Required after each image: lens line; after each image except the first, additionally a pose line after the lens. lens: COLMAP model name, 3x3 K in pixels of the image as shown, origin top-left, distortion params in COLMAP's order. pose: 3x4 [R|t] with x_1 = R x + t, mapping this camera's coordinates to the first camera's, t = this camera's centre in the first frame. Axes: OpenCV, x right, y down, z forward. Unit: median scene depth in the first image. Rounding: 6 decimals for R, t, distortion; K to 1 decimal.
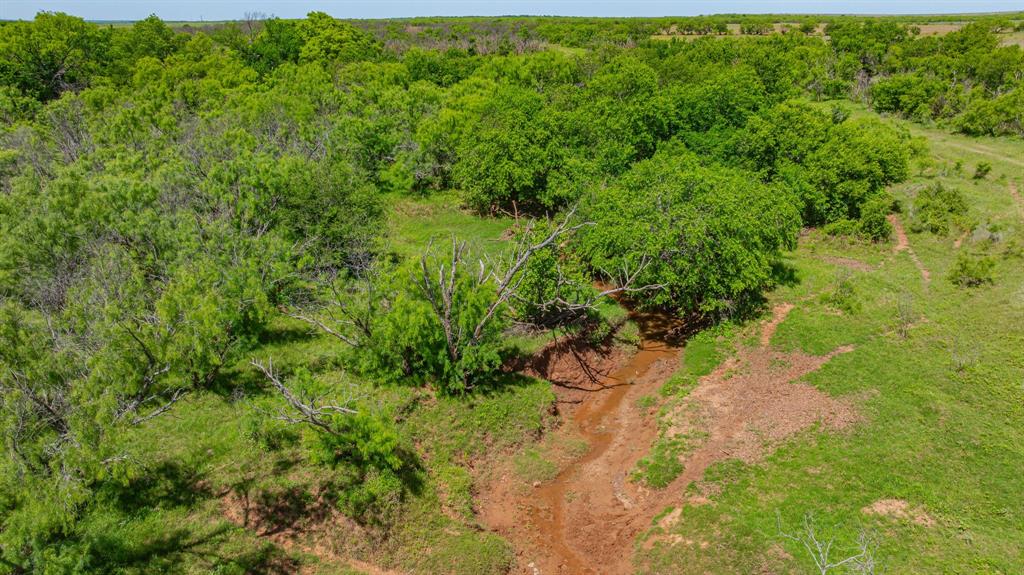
lens RADIAL K [[711.8, 0, 512.0], [0, 711.8, 287.5], [0, 0, 1]] dist [-0.036715, 0.030239]
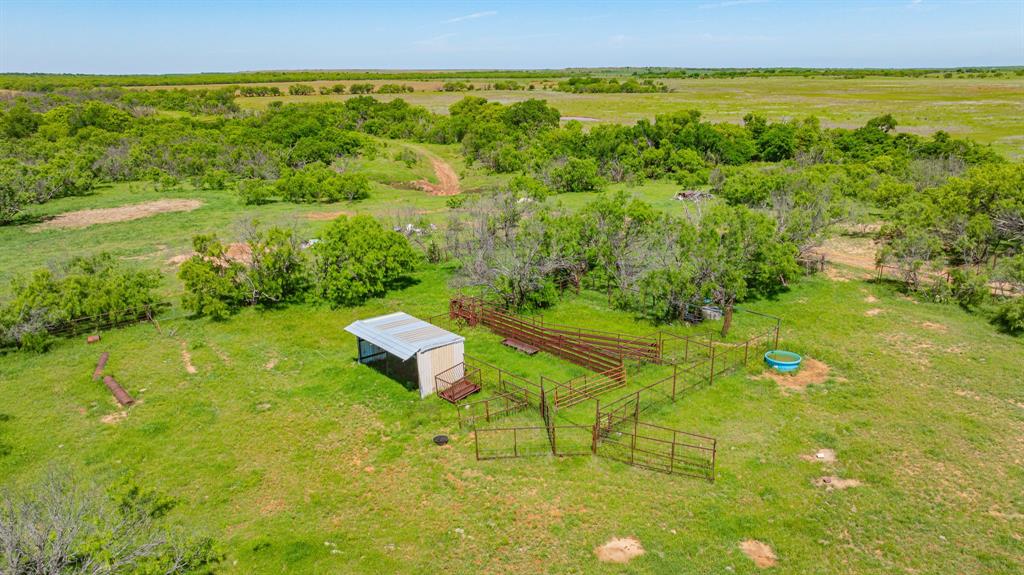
lens RADIAL K [[711.8, 0, 512.0], [0, 711.8, 287.5], [0, 0, 1]] dist [-0.036715, 0.030239]
pose [[0.824266, -0.163684, 0.542028, -0.536345], [0.200693, 0.979609, -0.009369, 0.436206], [-0.529442, 0.116504, 0.840308, -1.405678]]
